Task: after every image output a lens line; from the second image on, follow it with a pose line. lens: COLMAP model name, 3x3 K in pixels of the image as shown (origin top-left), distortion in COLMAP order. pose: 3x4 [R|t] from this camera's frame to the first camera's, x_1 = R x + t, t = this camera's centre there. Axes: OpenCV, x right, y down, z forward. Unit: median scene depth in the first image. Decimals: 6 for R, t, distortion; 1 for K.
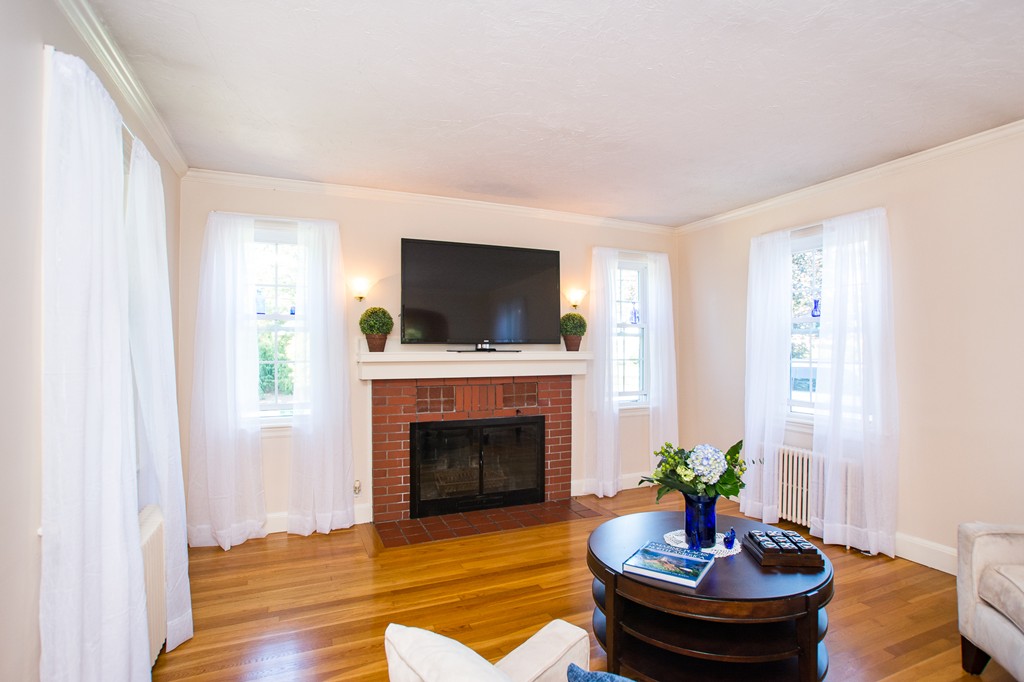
lens RADIAL K [[523.2, 0, 511.7], [0, 523.2, 342.2], [0, 0, 1]] dist [-0.015856, 0.004404]
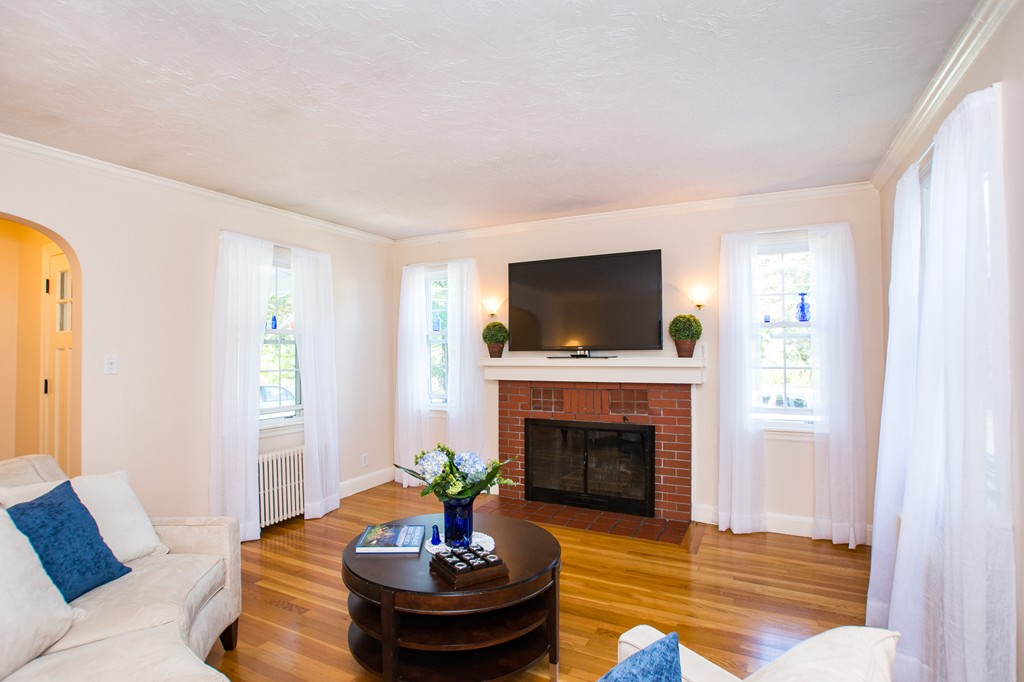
lens RADIAL K [[523.2, 0, 522.9], [0, 523.2, 344.2], [0, 0, 1]] dist [-0.015856, 0.004404]
pose [[0.633844, -0.015817, -0.773299, 0.670980], [0.016205, 0.999843, -0.007168, -0.003330], [0.773291, -0.007988, 0.634001, 0.233980]]
